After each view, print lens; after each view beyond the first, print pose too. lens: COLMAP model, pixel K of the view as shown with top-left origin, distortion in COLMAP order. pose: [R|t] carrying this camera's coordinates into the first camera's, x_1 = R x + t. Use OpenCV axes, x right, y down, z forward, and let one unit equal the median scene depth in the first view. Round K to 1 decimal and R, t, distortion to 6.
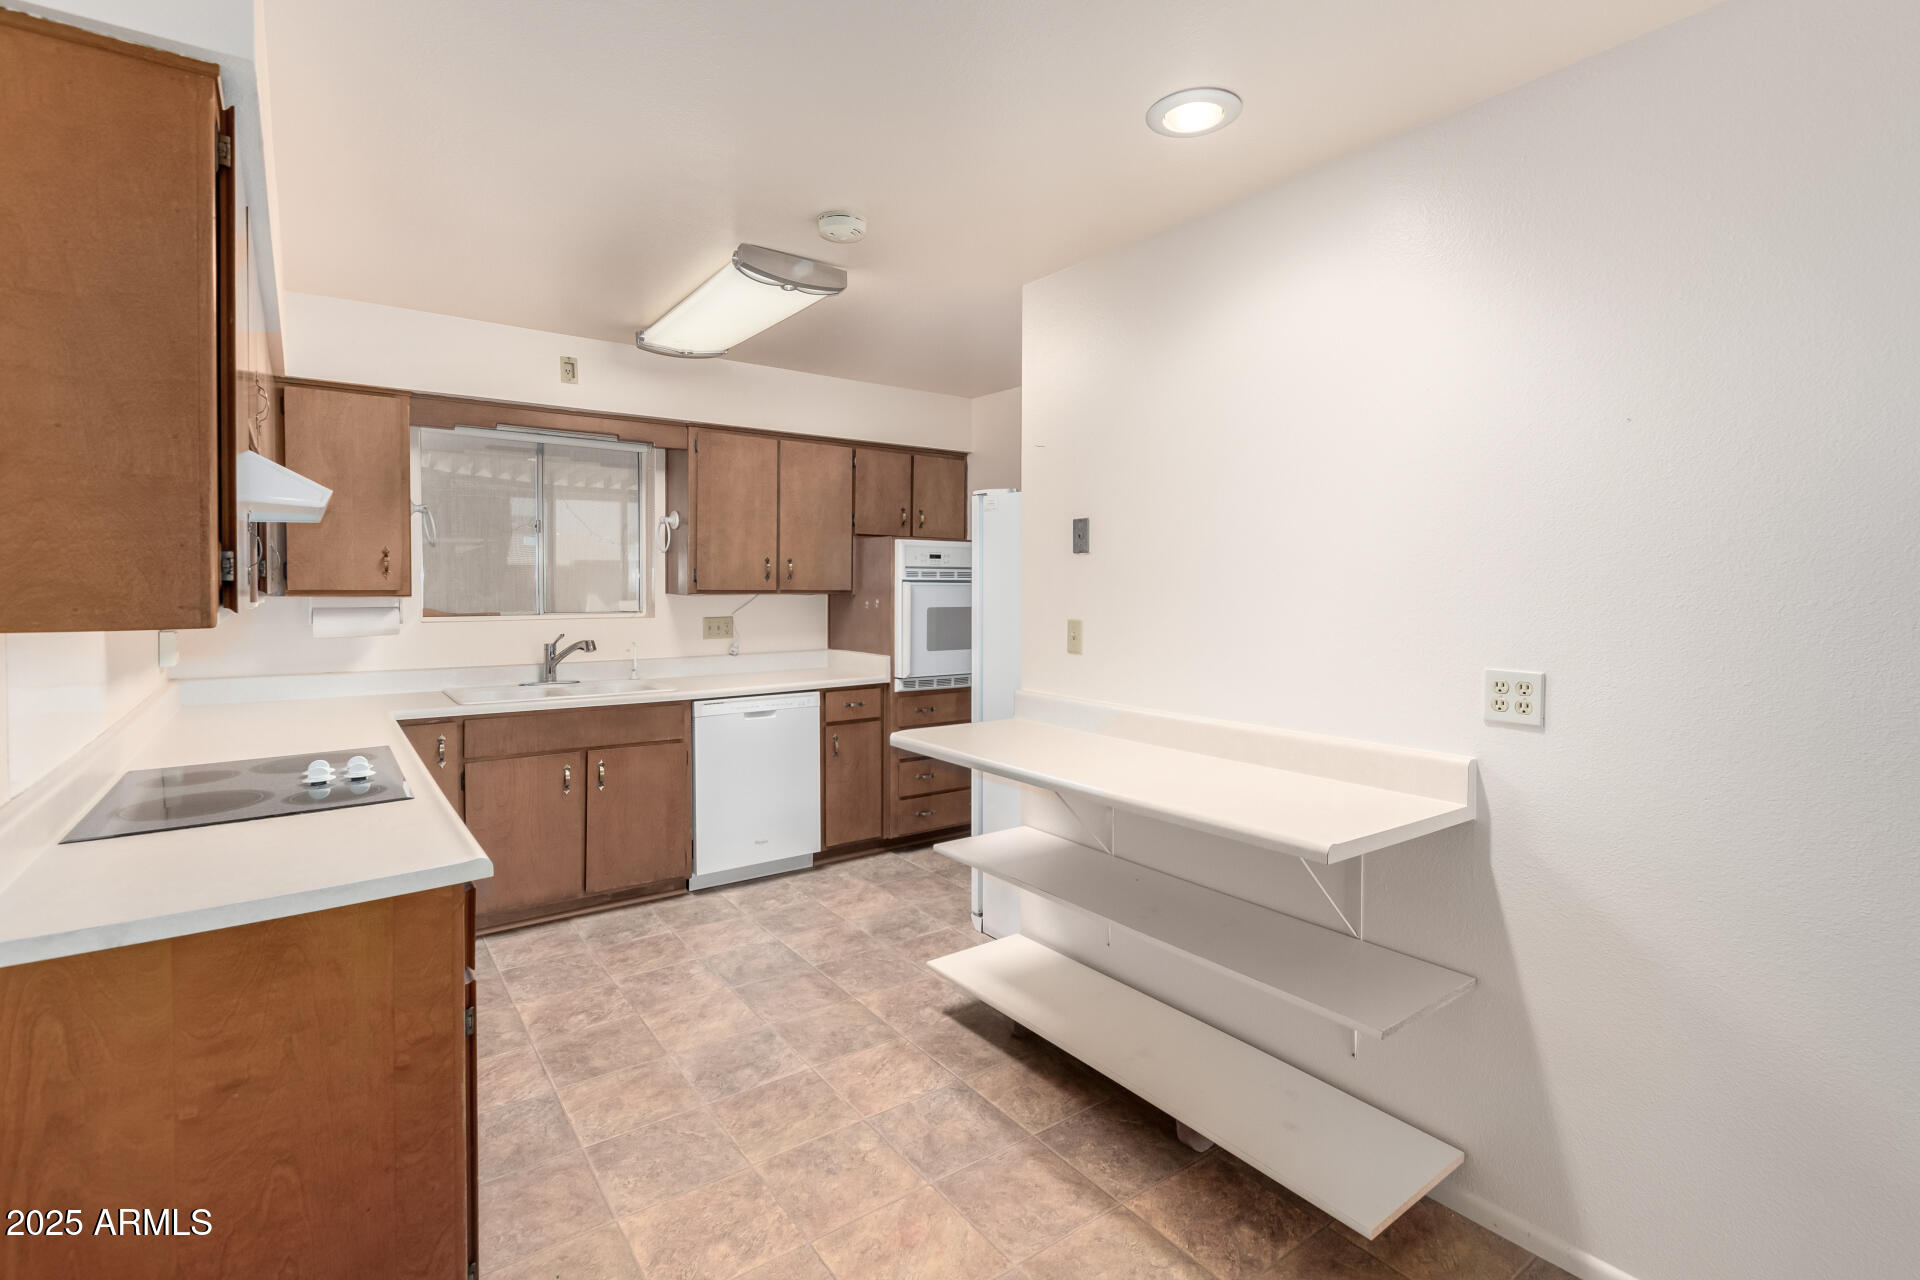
lens RADIAL K [[892.5, 0, 967.9], [0, 892.5, 603.9], [0, 0, 1]] dist [0.001233, -0.000242]
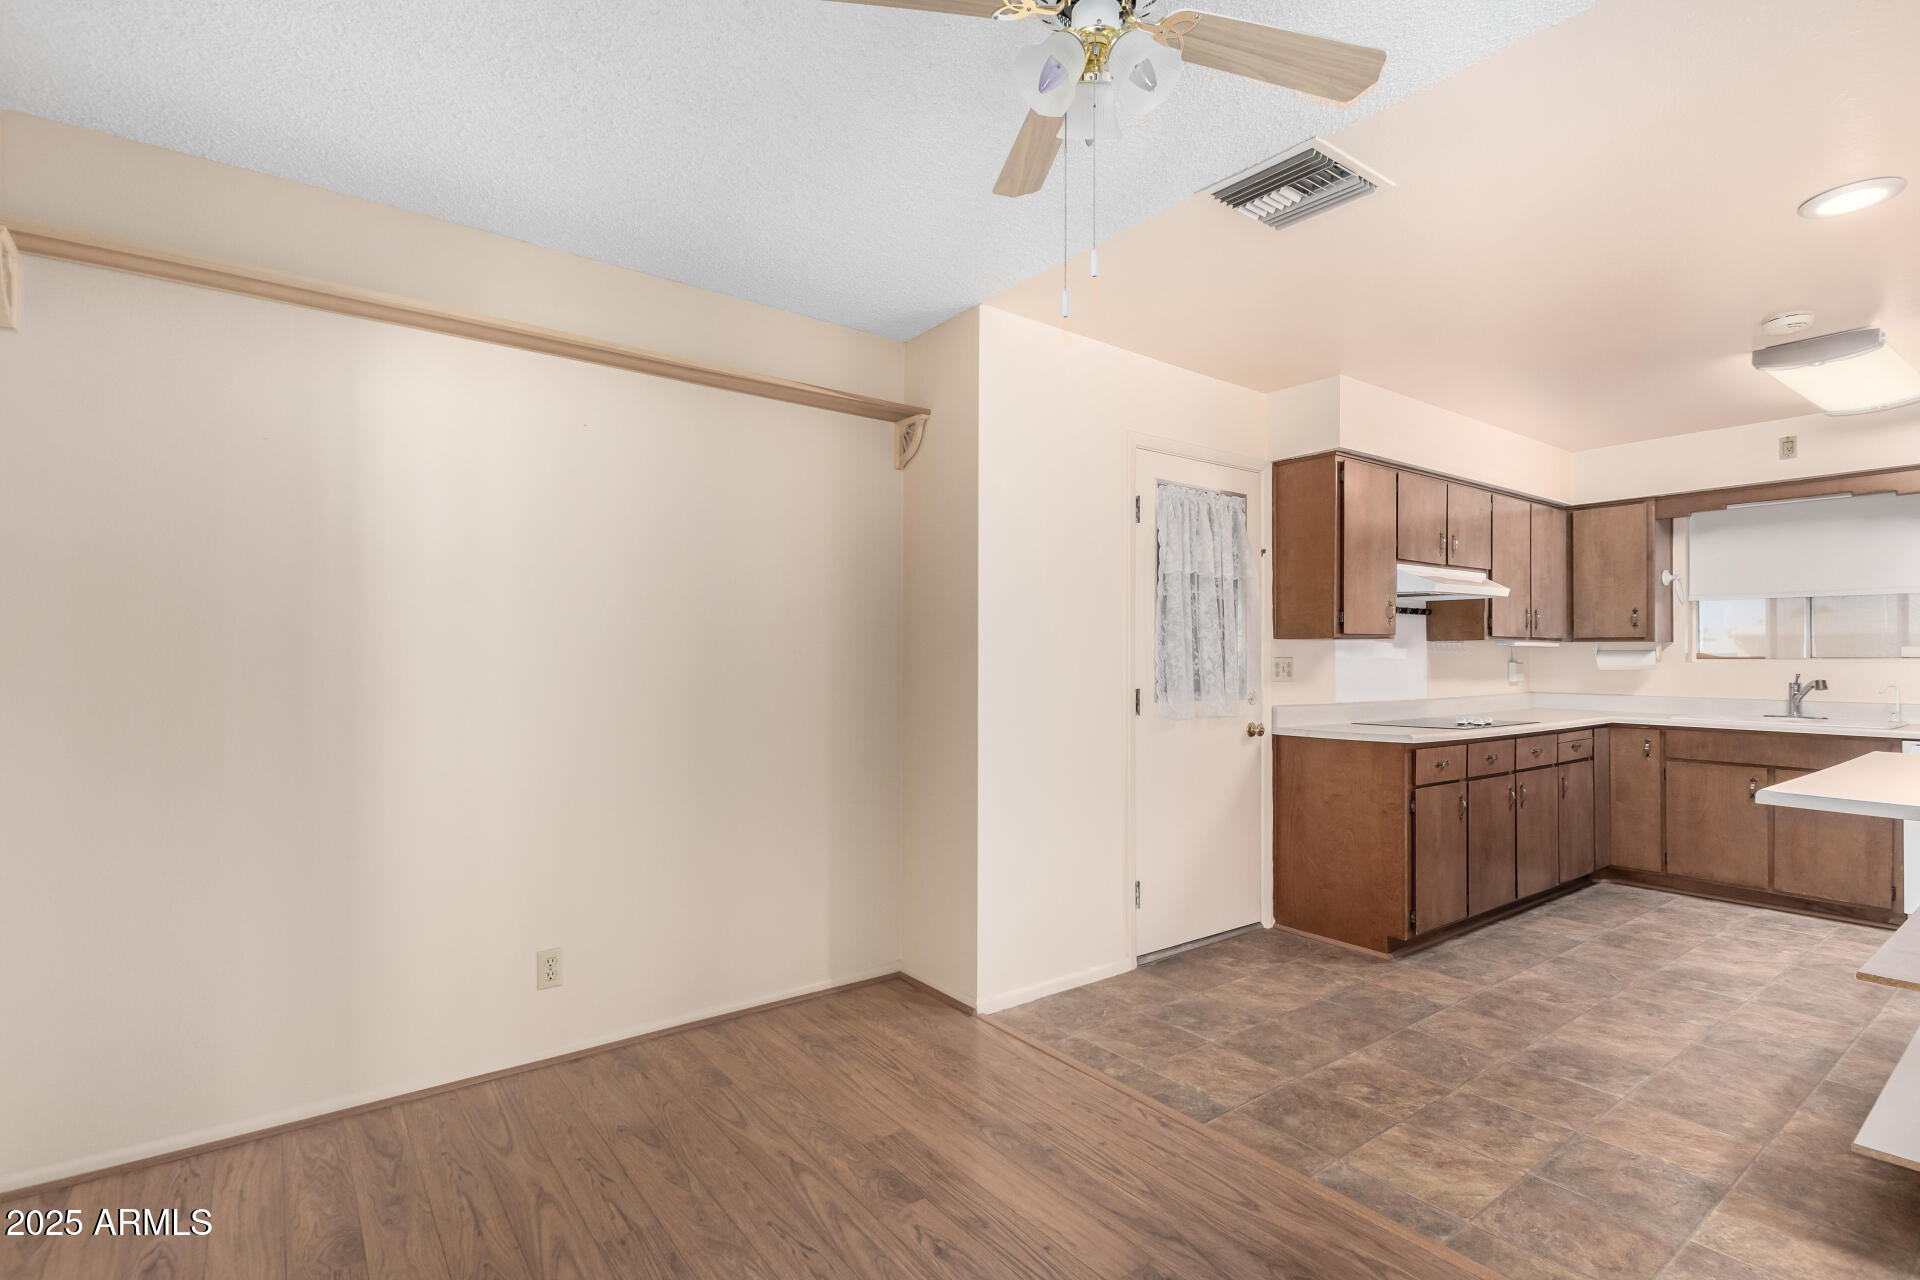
lens RADIAL K [[894.4, 0, 973.6], [0, 894.4, 649.7], [0, 0, 1]] dist [0.015857, -0.007607]
pose [[0.012131, -0.011001, -0.999866, 0.761551], [-0.025116, 0.999621, -0.011303, 0.046458], [0.999611, 0.025249, 0.011850, -0.084253]]
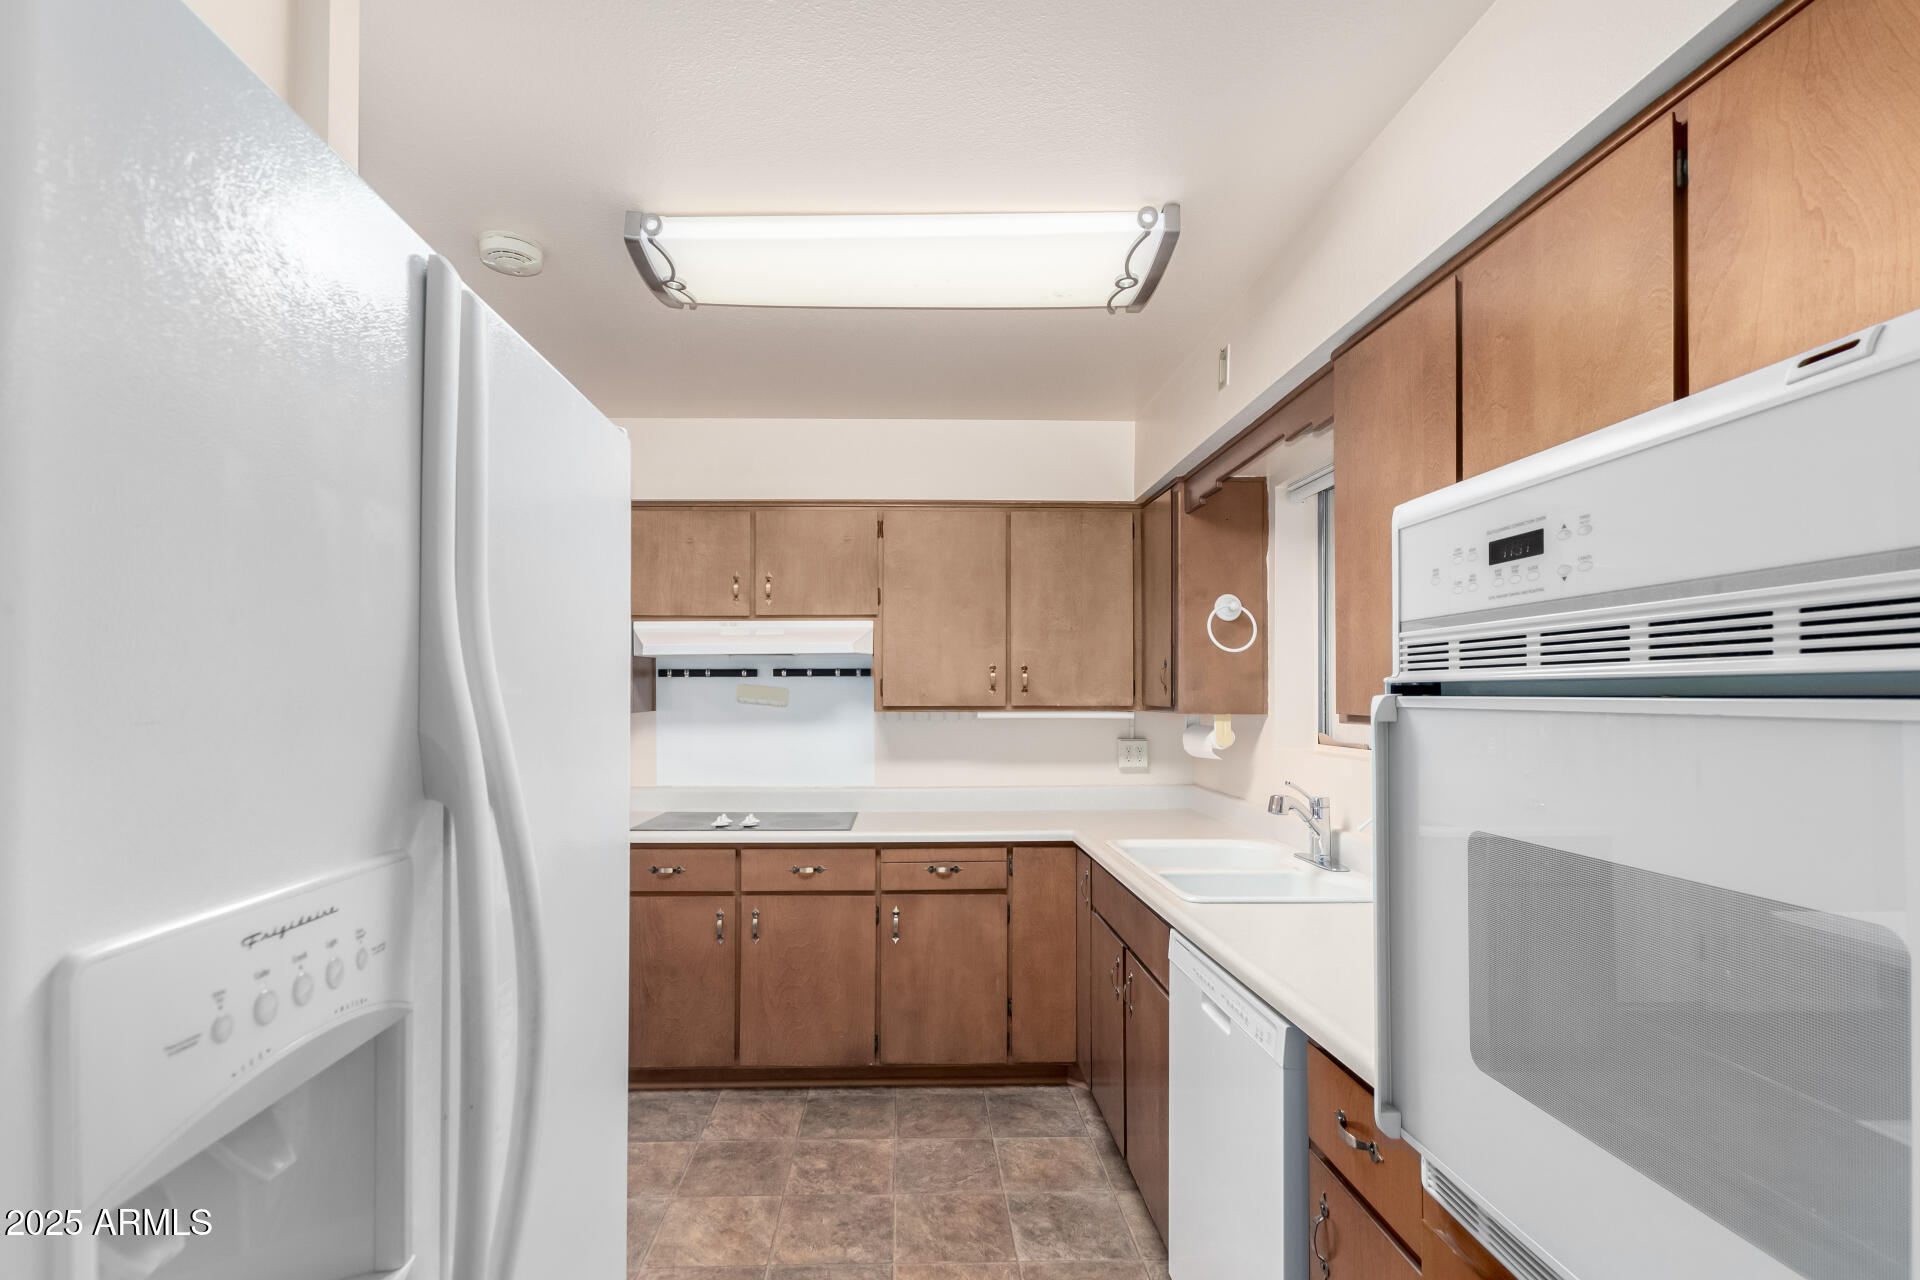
lens RADIAL K [[875.3, 0, 906.0], [0, 875.3, 680.9], [0, 0, 1]] dist [0.000794, -0.000099]
pose [[-0.569287, -0.017597, -0.821951, 0.212455], [-0.022000, 0.999739, -0.006166, -0.028571], [0.821845, 0.014572, -0.569525, 1.235648]]
